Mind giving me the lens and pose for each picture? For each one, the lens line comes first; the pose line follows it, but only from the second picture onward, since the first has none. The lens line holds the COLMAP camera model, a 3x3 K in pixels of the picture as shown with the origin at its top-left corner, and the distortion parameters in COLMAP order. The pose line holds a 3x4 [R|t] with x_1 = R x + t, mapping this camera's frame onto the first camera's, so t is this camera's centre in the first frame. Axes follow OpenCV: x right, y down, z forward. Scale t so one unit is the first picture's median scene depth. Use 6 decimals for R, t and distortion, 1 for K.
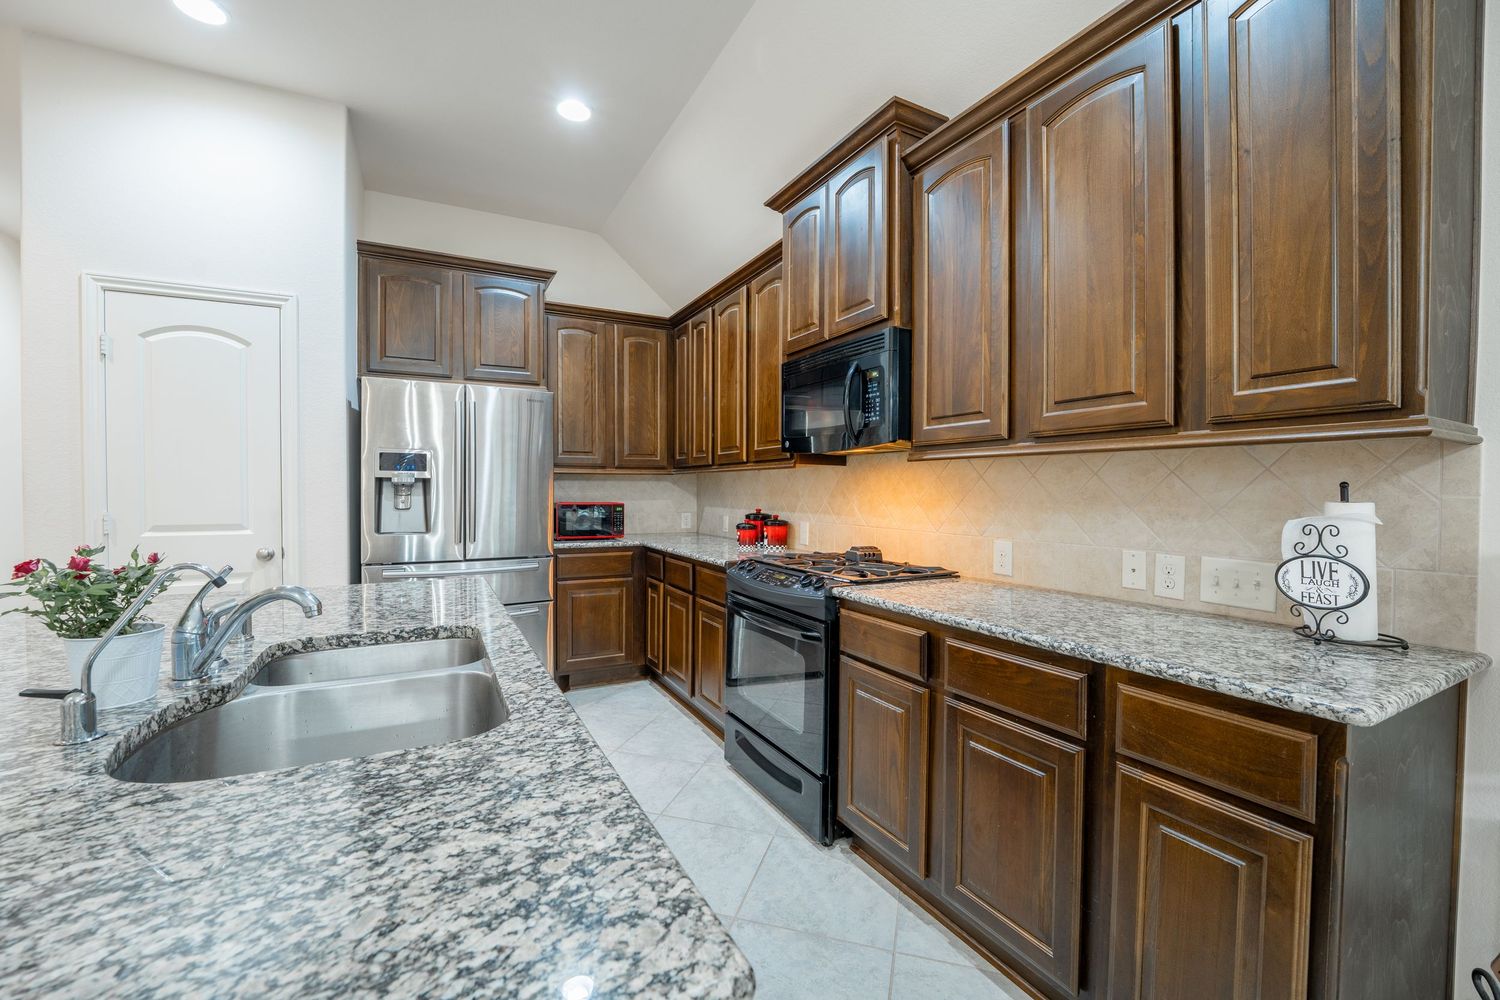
lens RADIAL K [[610.5, 0, 751.3], [0, 610.5, 500.7], [0, 0, 1]] dist [-0.022643, 0.000846]
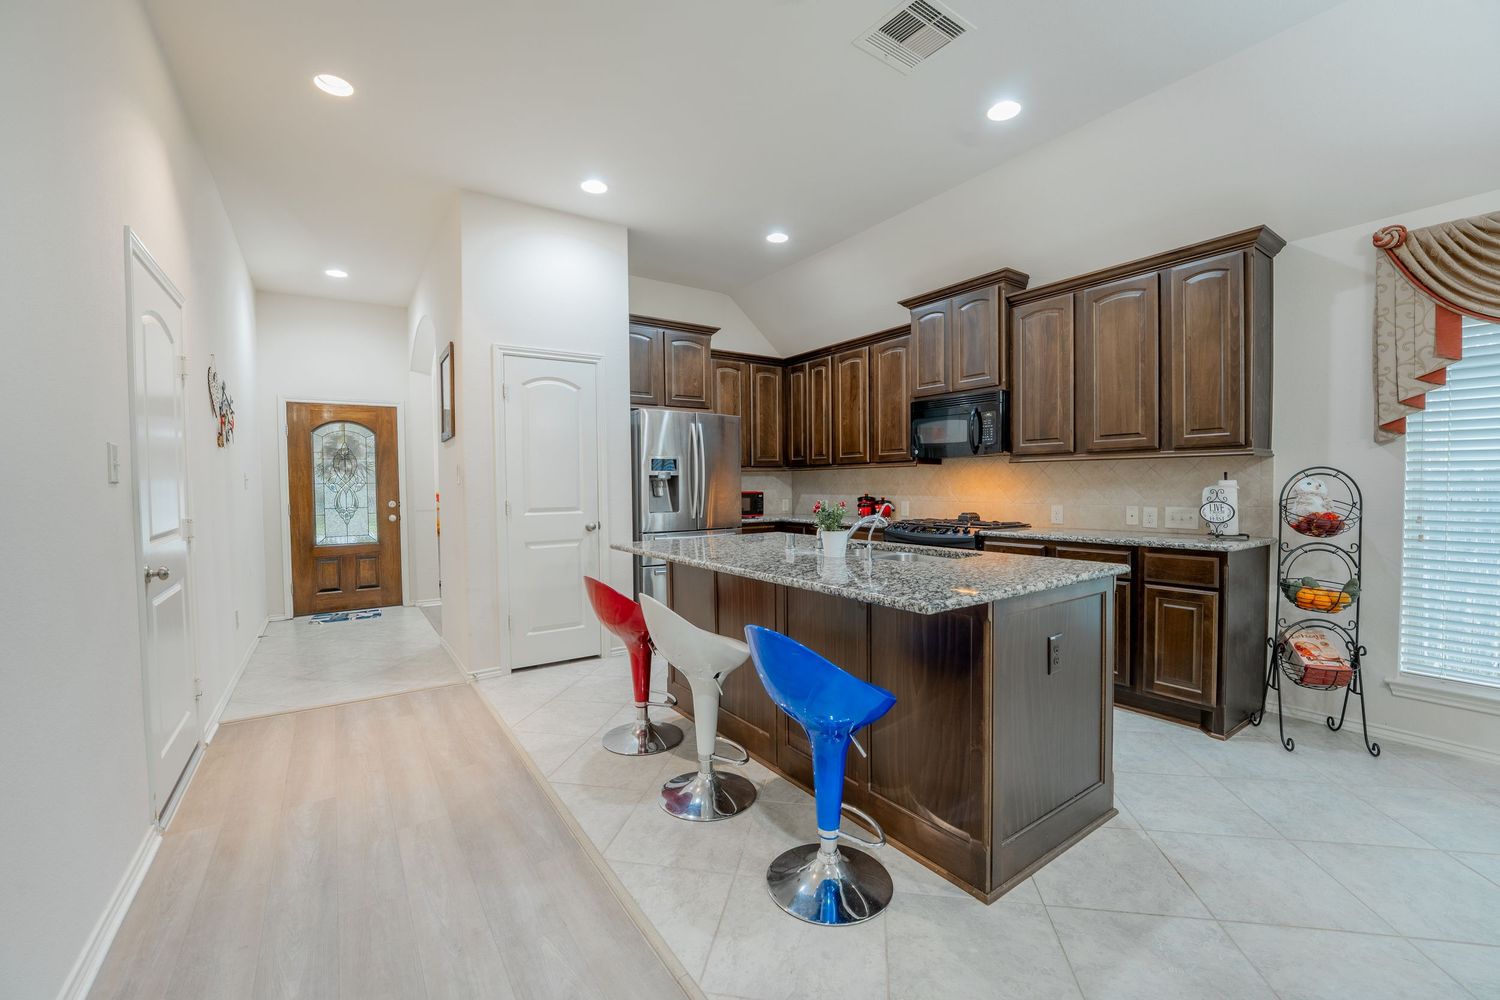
lens RADIAL K [[610.5, 0, 752.1], [0, 610.5, 501.4], [0, 0, 1]] dist [-0.022643, 0.000846]
pose [[0.992801, -0.017139, 0.118539, -0.765015], [0.015919, 0.999810, 0.011226, 0.019128], [-0.118709, -0.009258, 0.992886, -0.760552]]
